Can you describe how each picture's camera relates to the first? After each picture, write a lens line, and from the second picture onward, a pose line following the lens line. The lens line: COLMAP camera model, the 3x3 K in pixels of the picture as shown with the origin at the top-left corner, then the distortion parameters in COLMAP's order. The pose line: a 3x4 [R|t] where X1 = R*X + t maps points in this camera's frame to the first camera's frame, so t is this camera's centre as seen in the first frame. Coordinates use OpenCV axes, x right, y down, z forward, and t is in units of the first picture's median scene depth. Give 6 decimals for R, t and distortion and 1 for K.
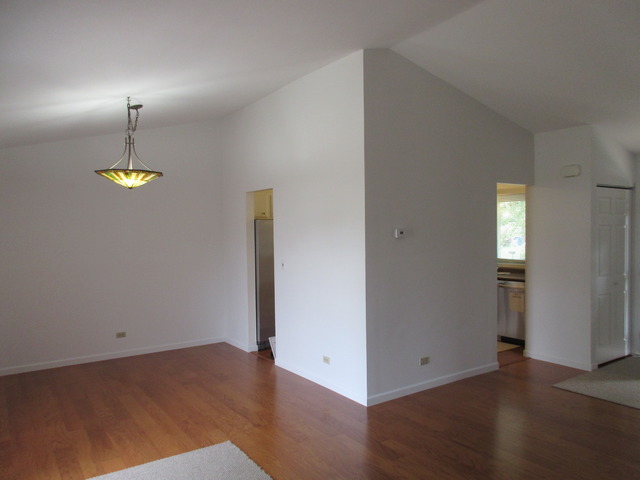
lens RADIAL K [[481.2, 0, 321.8], [0, 481.2, 239.4], [0, 0, 1]] dist [-0.000306, -0.000575]
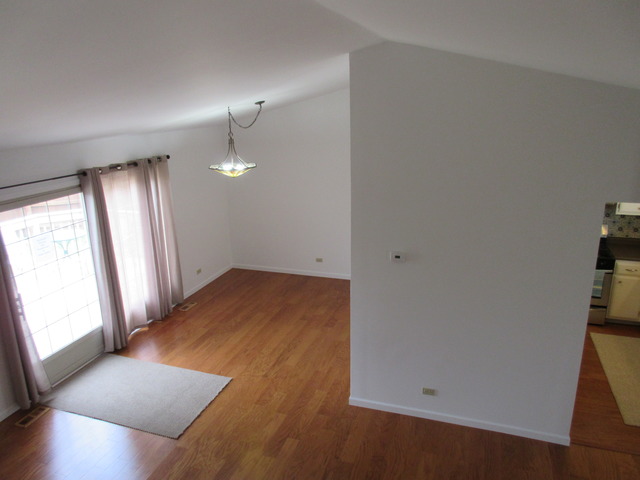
lens RADIAL K [[481.2, 0, 322.8], [0, 481.2, 239.9], [0, 0, 1]] dist [-0.000306, -0.000575]
pose [[0.600034, 0.230912, -0.765924, 0.822965], [-0.006111, 0.958730, 0.284253, -0.321509], [0.799951, -0.165881, 0.576681, 0.402649]]
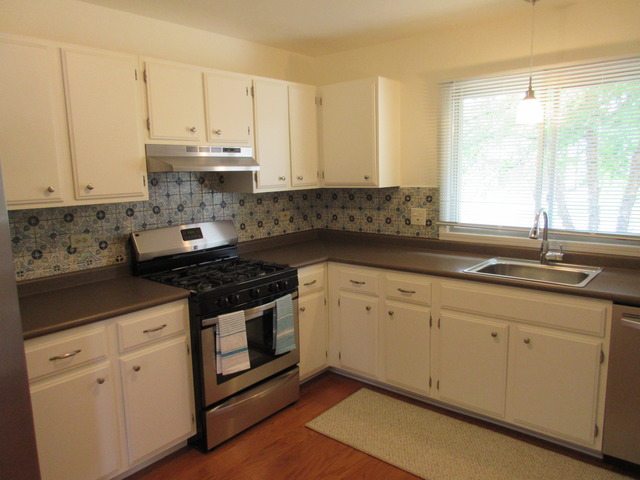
lens RADIAL K [[481.2, 0, 319.2], [0, 481.2, 240.1], [0, 0, 1]] dist [-0.000306, -0.000575]
pose [[0.961453, -0.048783, 0.270607, 0.118888], [0.015312, 0.992108, 0.124447, -0.012123], [-0.274543, -0.115507, 0.954612, 1.167667]]
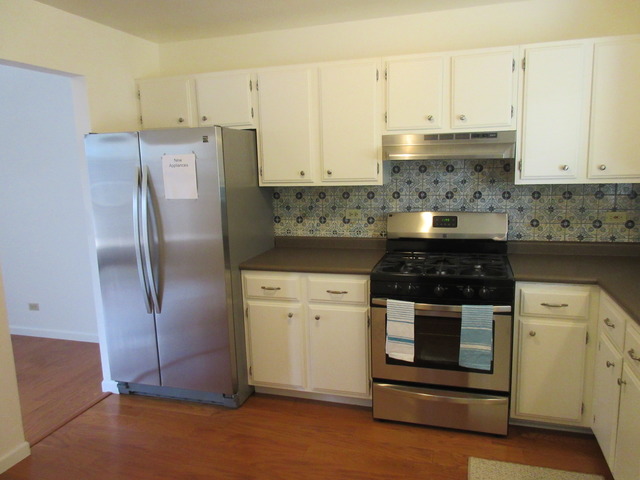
lens RADIAL K [[481.2, 0, 319.2], [0, 481.2, 239.6], [0, 0, 1]] dist [-0.000306, -0.000575]
pose [[0.625952, 0.121998, -0.770260, 0.579843], [-0.000057, 0.987695, 0.156390, -0.020866], [0.779861, -0.097849, 0.618257, 1.316105]]
